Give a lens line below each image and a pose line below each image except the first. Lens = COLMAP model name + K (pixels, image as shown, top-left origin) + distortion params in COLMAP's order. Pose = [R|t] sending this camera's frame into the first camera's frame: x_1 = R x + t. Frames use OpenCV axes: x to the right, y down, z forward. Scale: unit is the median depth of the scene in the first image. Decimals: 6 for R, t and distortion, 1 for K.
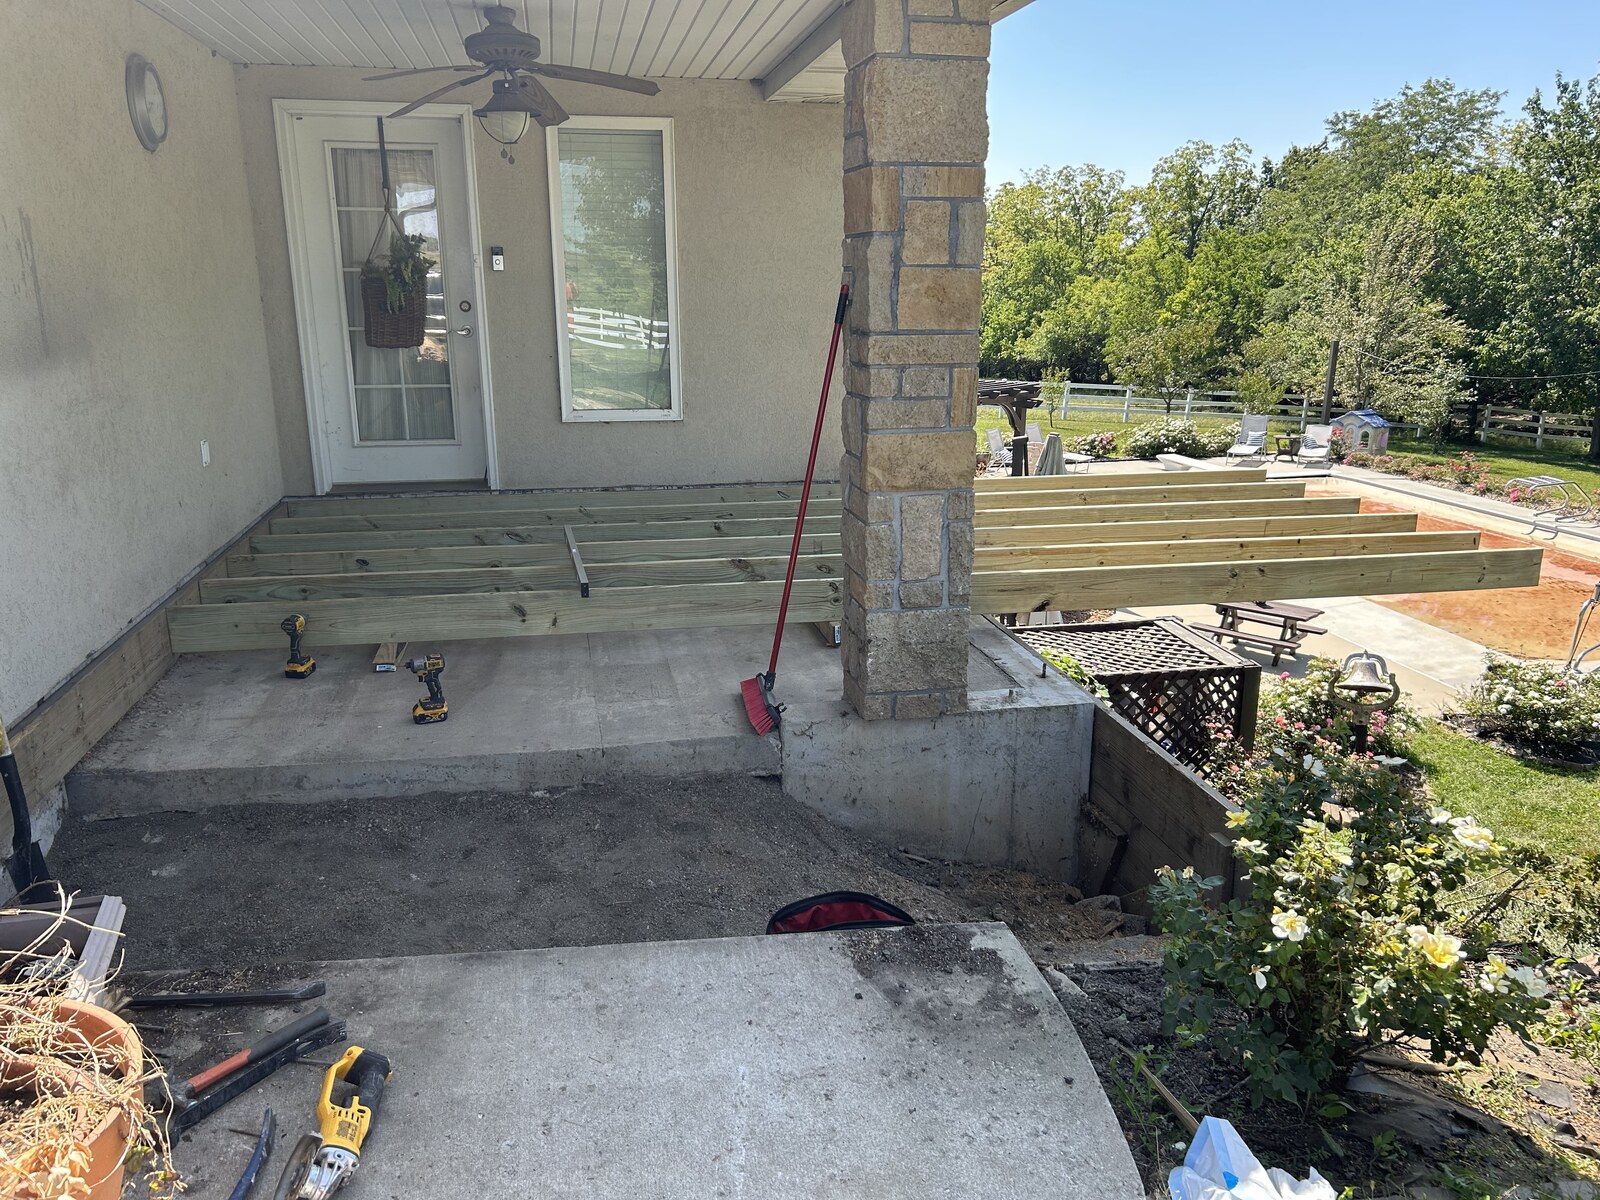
lens RADIAL K [[1207.4, 0, 799.2], [0, 1207.4, 622.9], [0, 0, 1]] dist [0.042955, -0.070593]
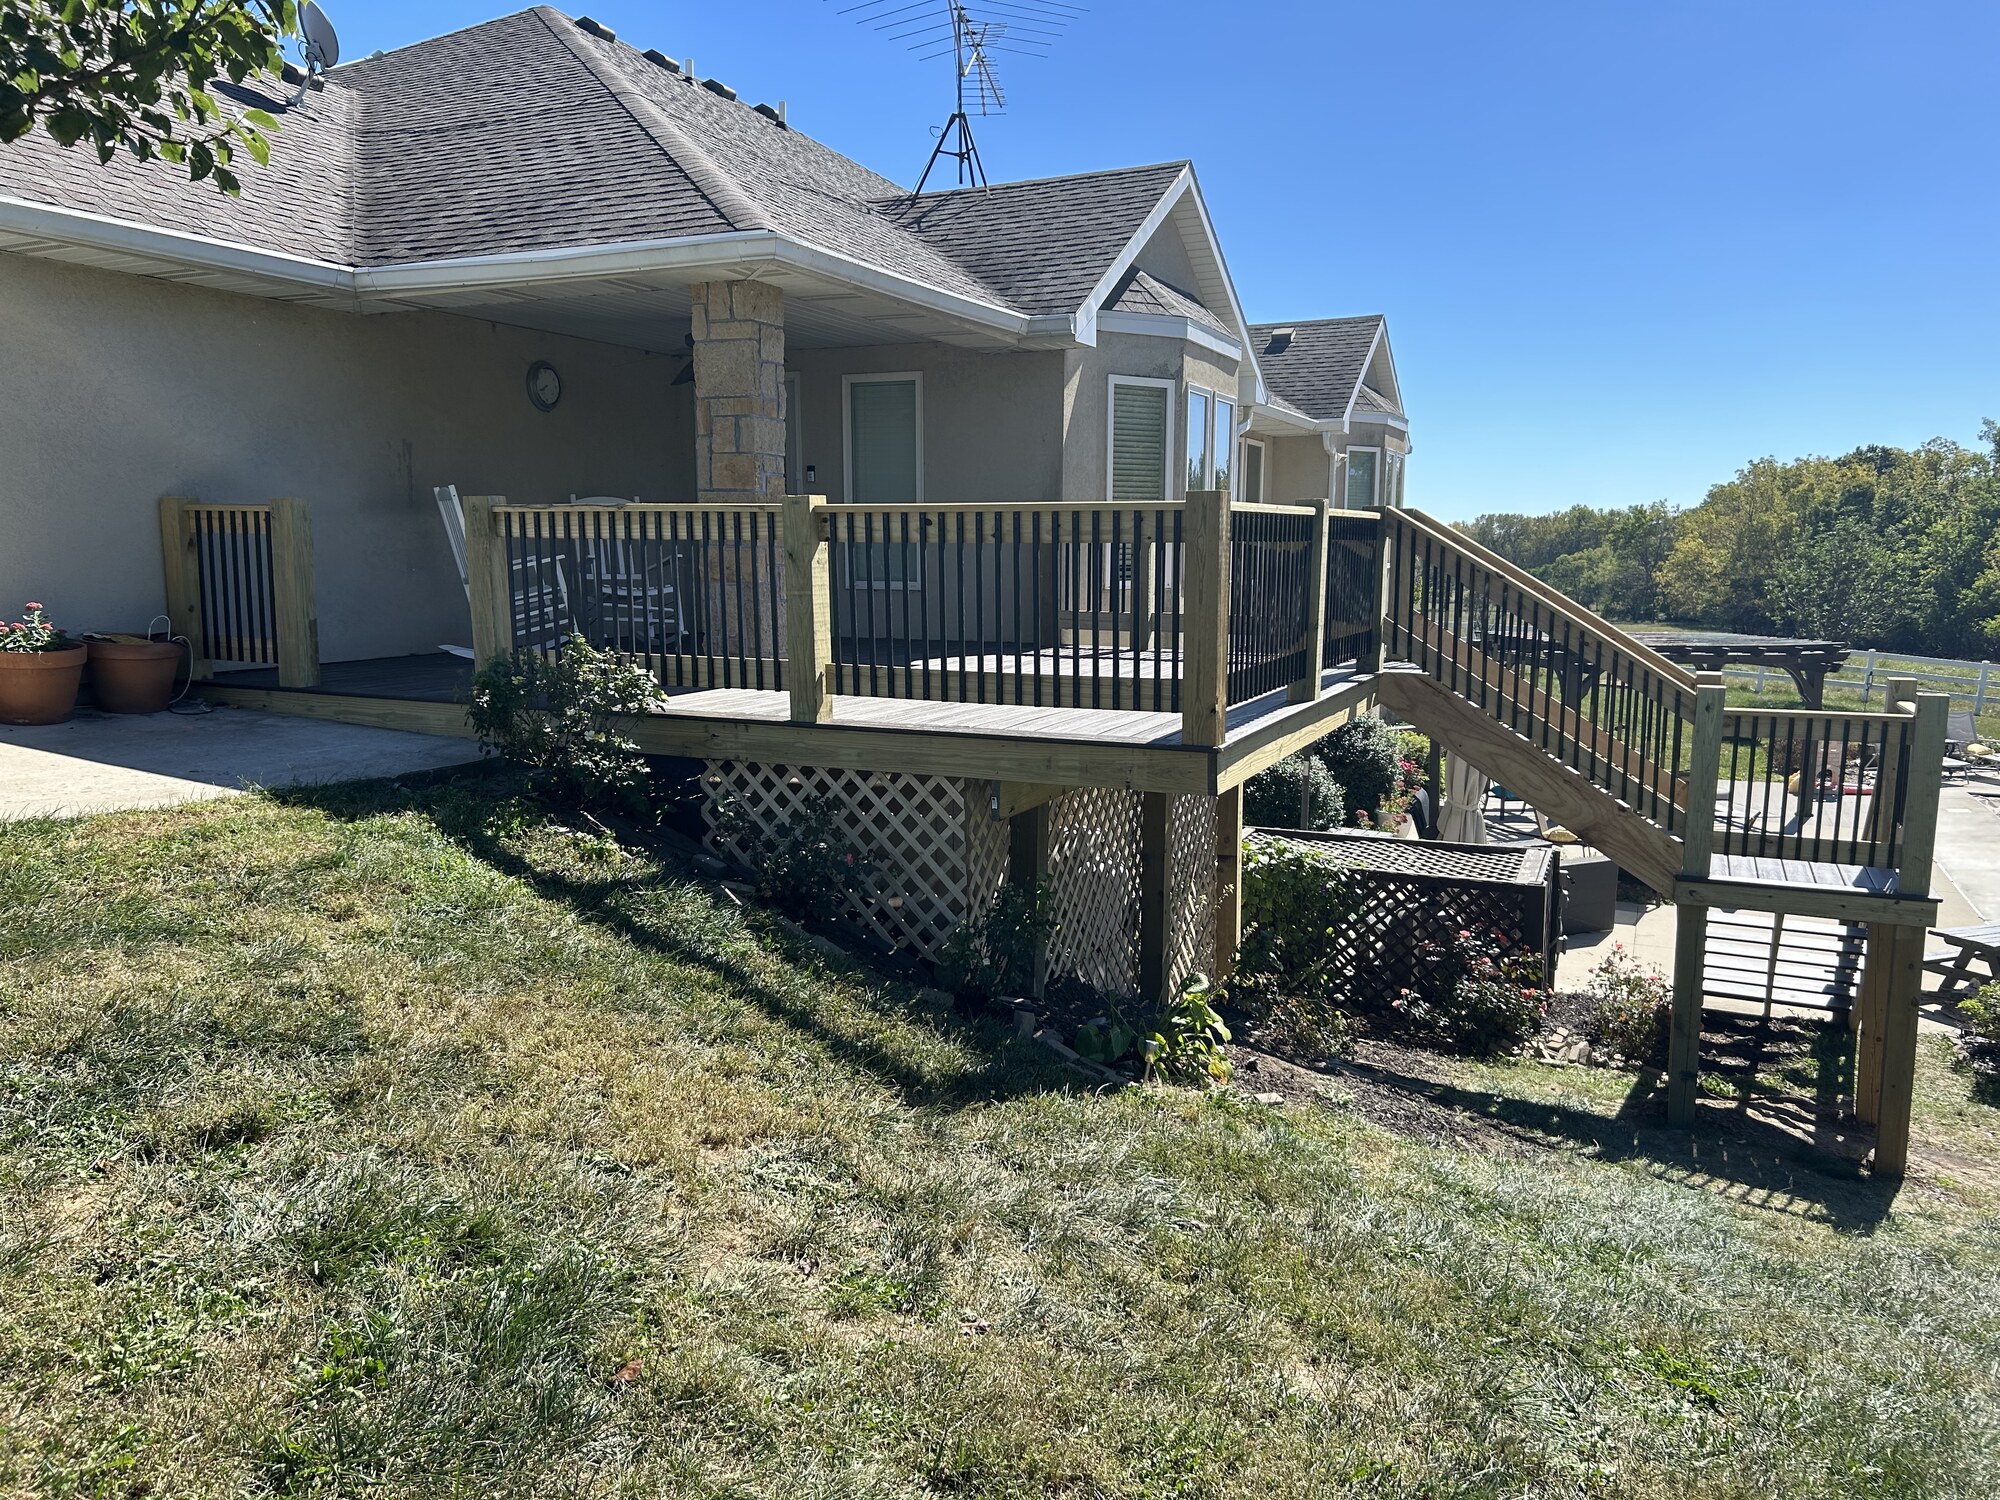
lens RADIAL K [[1474.0, 0, 1000.0], [0, 1474.0, 750.0], [0, 0, 1]] dist [0.080525, -0.136278]
pose [[0.814506, 0.083096, -0.574173, 1.598911], [-0.162192, 0.982842, -0.087842, 0.236692], [0.557022, 0.164674, 0.814008, -0.426187]]
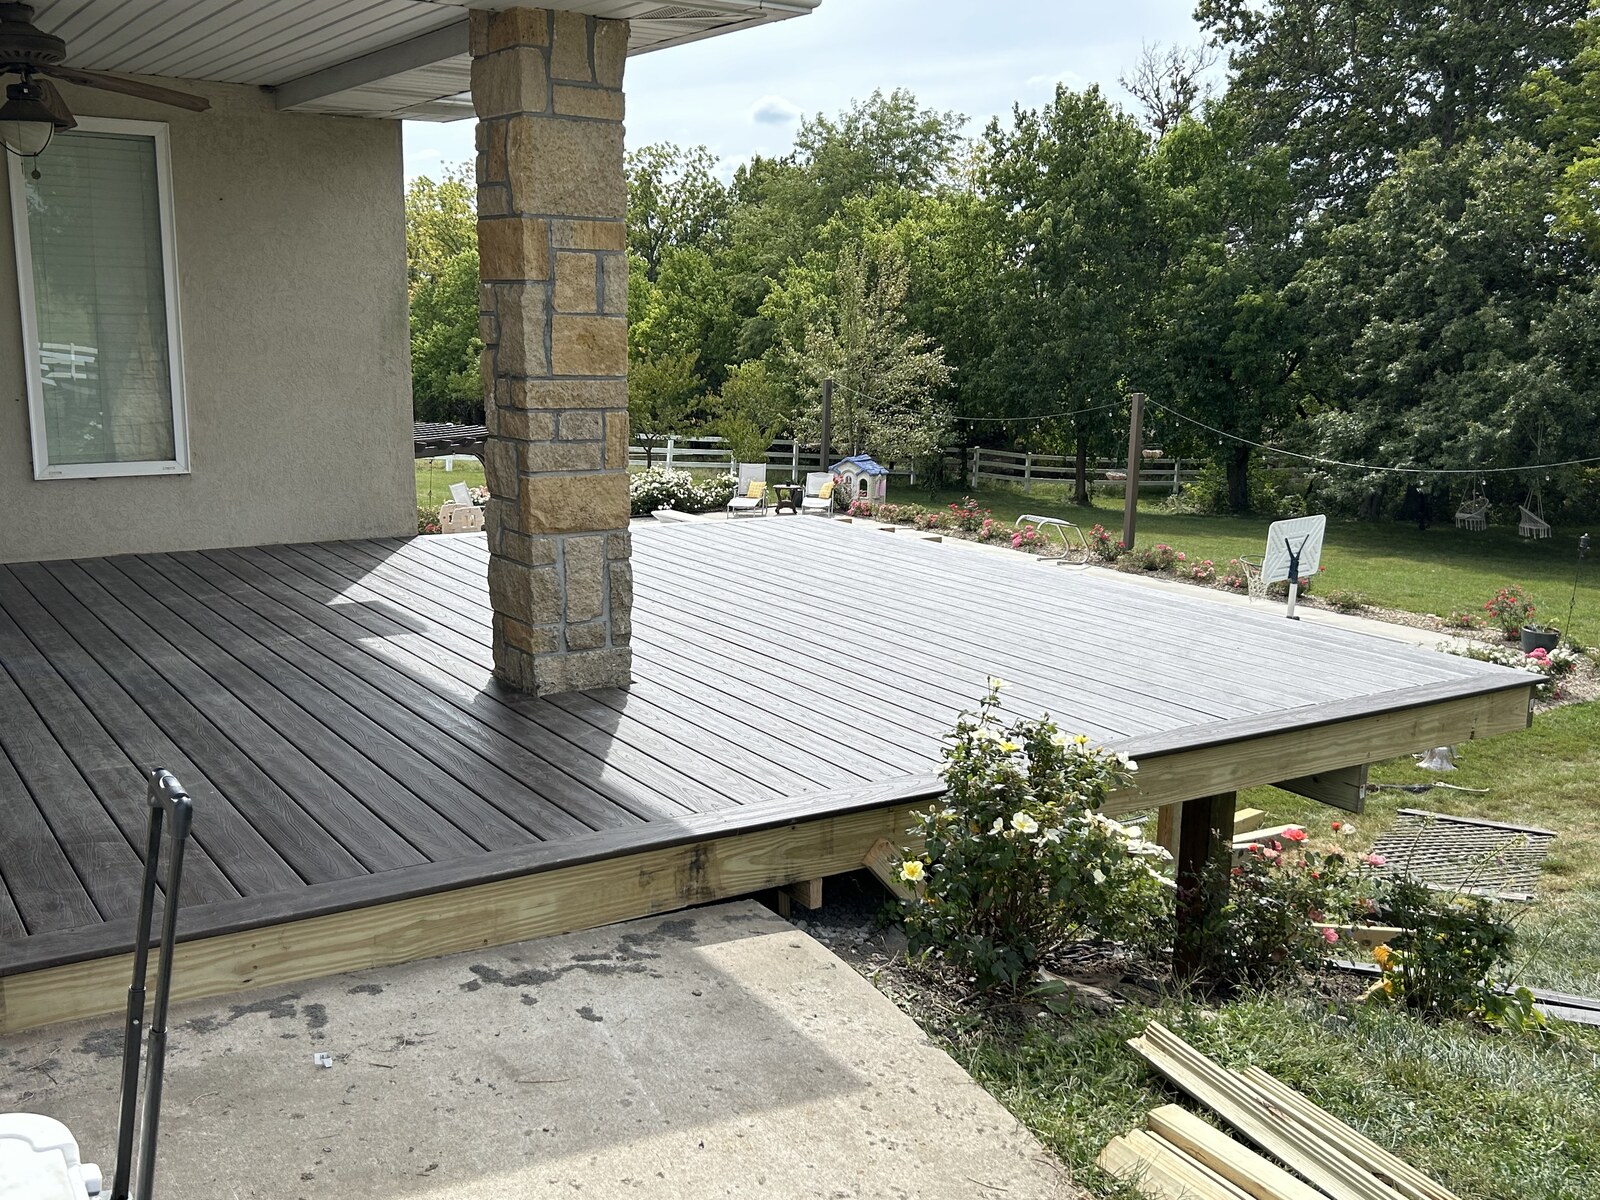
lens RADIAL K [[1531.7, 0, 800.0], [0, 1531.7, 600.0], [0, 0, 1]] dist [0.131945, -0.211056]
pose [[0.921493, -0.055281, 0.384442, -0.223174], [0.087736, 0.993862, -0.067387, 0.048307], [-0.378357, 0.095826, 0.920687, -0.237543]]
